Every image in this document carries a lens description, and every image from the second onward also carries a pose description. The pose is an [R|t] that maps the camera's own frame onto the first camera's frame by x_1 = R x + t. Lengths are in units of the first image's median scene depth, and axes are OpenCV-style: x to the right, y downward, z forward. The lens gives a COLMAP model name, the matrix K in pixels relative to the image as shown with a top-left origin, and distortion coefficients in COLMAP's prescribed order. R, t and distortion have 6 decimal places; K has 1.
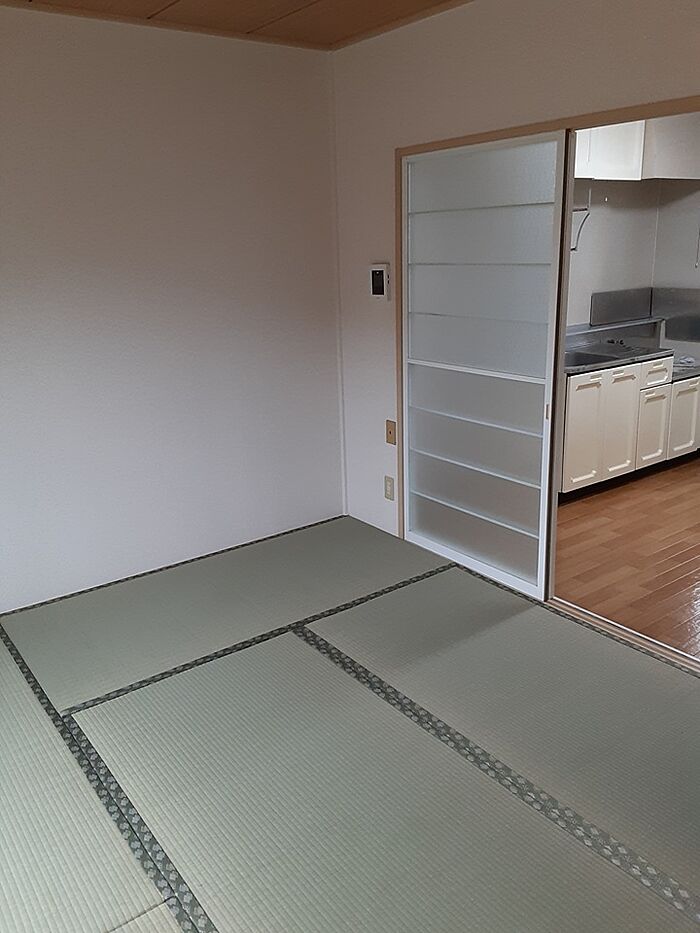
lens RADIAL K [[752.2, 0, 346.6], [0, 752.2, 453.0], [0, 0, 1]] dist [0.121492, -0.163976]
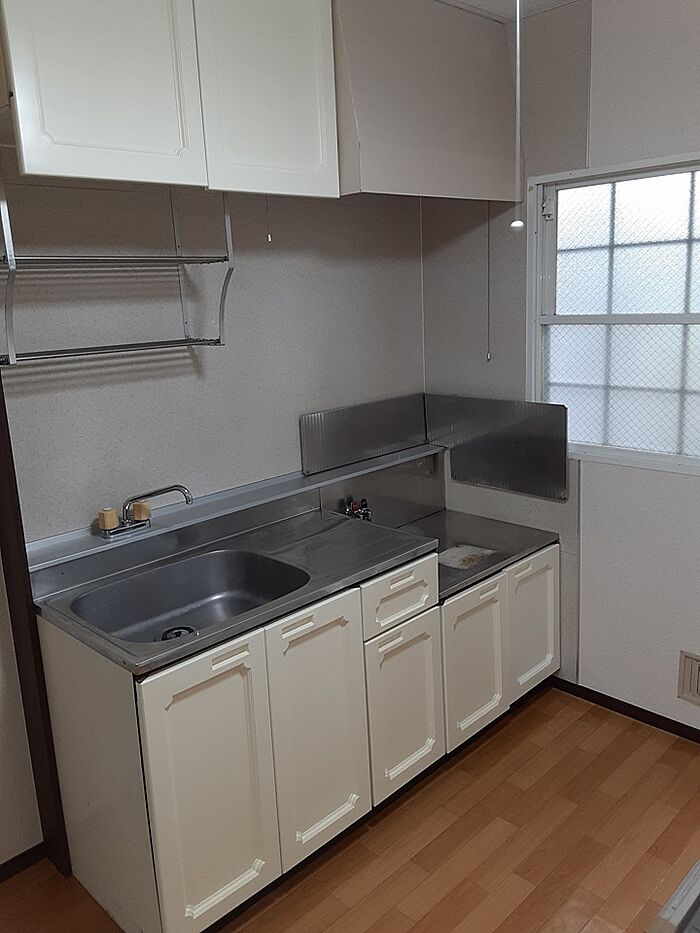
lens RADIAL K [[752.2, 0, 346.6], [0, 752.2, 453.0], [0, 0, 1]] dist [0.121492, -0.163976]
pose [[0.990967, -0.044231, 0.126601, 0.306239], [0.051751, 0.997047, -0.056738, -0.163166], [-0.123717, 0.062778, 0.990330, 0.515549]]
